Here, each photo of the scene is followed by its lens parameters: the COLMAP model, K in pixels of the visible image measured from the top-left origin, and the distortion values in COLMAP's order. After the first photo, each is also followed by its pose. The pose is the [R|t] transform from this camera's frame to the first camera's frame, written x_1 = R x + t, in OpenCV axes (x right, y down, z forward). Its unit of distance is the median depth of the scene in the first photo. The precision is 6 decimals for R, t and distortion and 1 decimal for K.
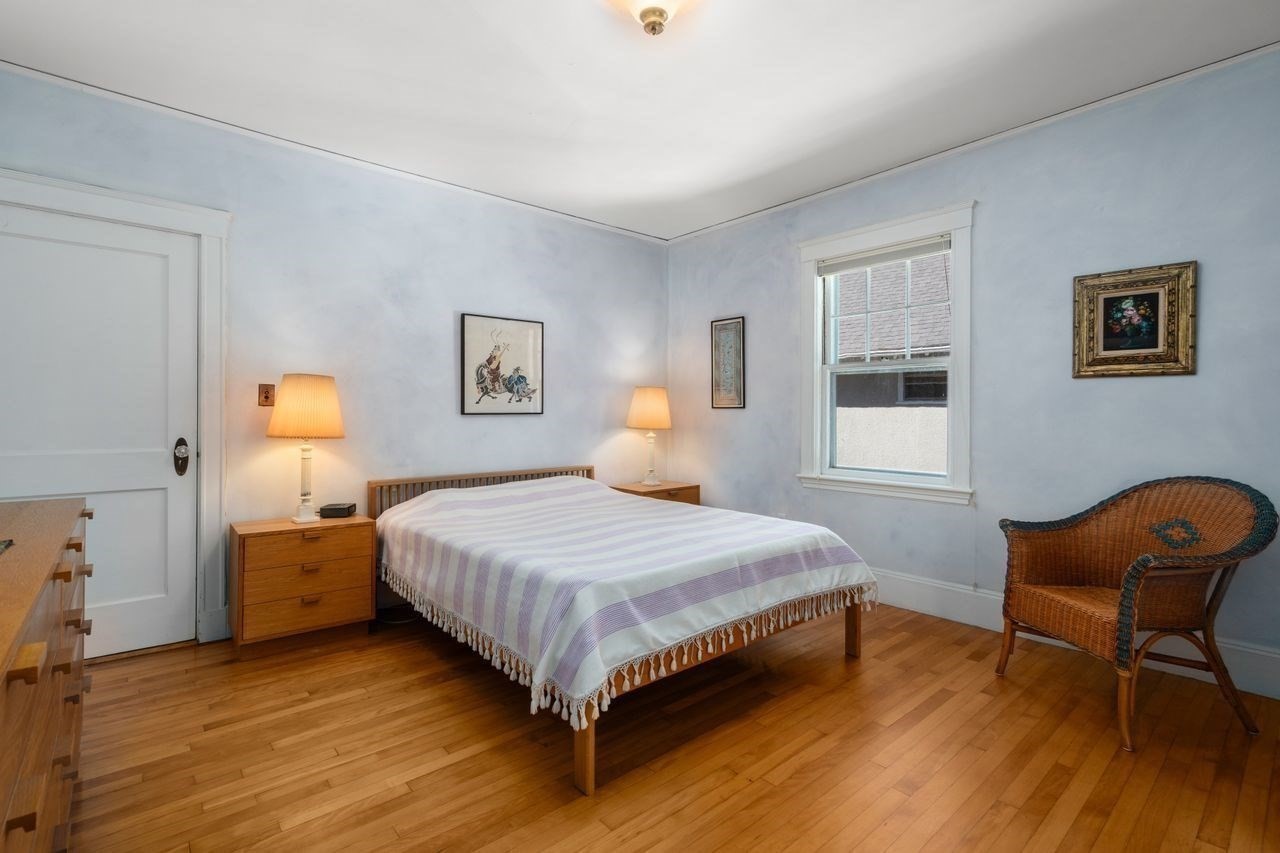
lens RADIAL K [[585.9, 0, 639.0], [0, 585.9, 414.6], [0, 0, 1]] dist [-0.000178, -0.000071]
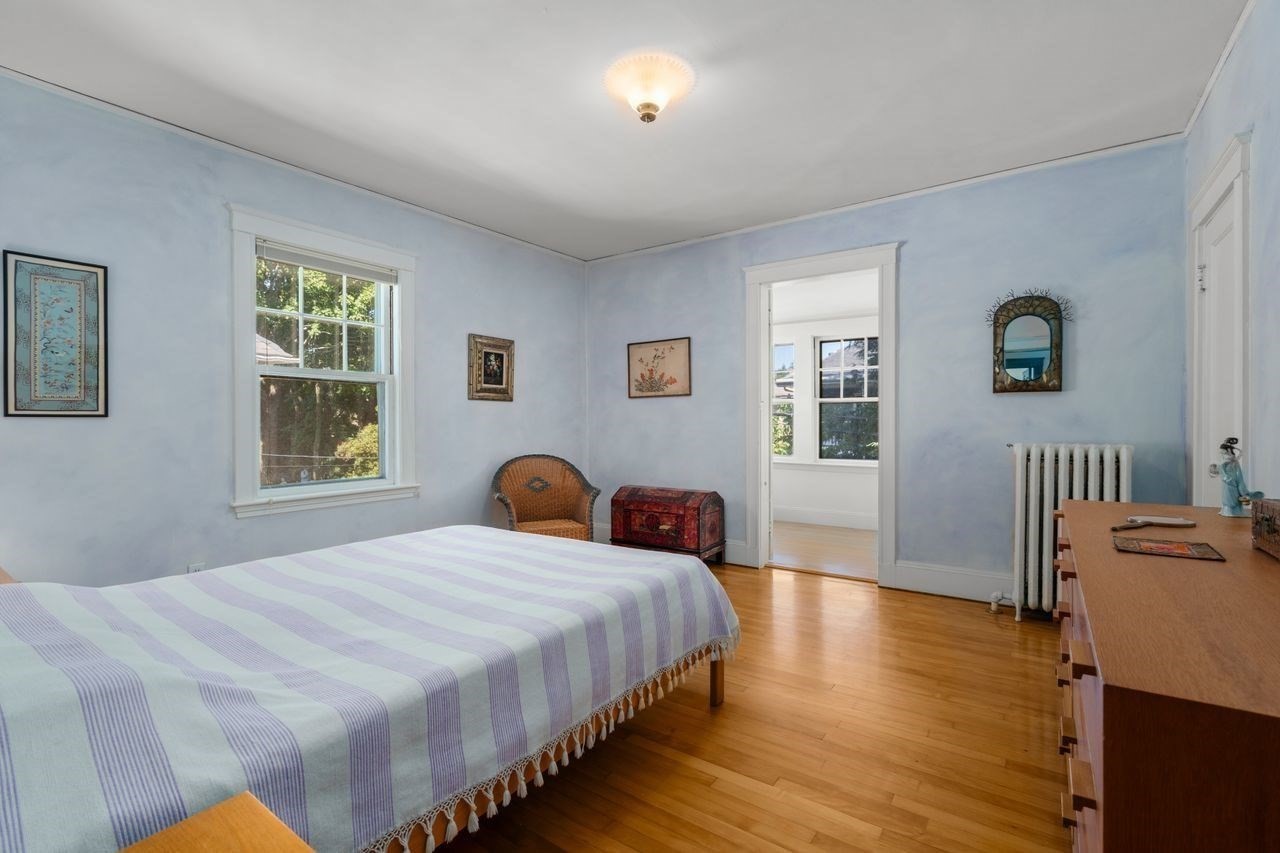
lens RADIAL K [[585.9, 0, 638.2], [0, 585.9, 428.3], [0, 0, 1]] dist [-0.000178, -0.000071]
pose [[-0.241671, -0.013659, 0.970262, -0.896338], [0.005455, 0.999866, 0.015435, -0.008725], [-0.970343, 0.009023, -0.241564, 0.994329]]
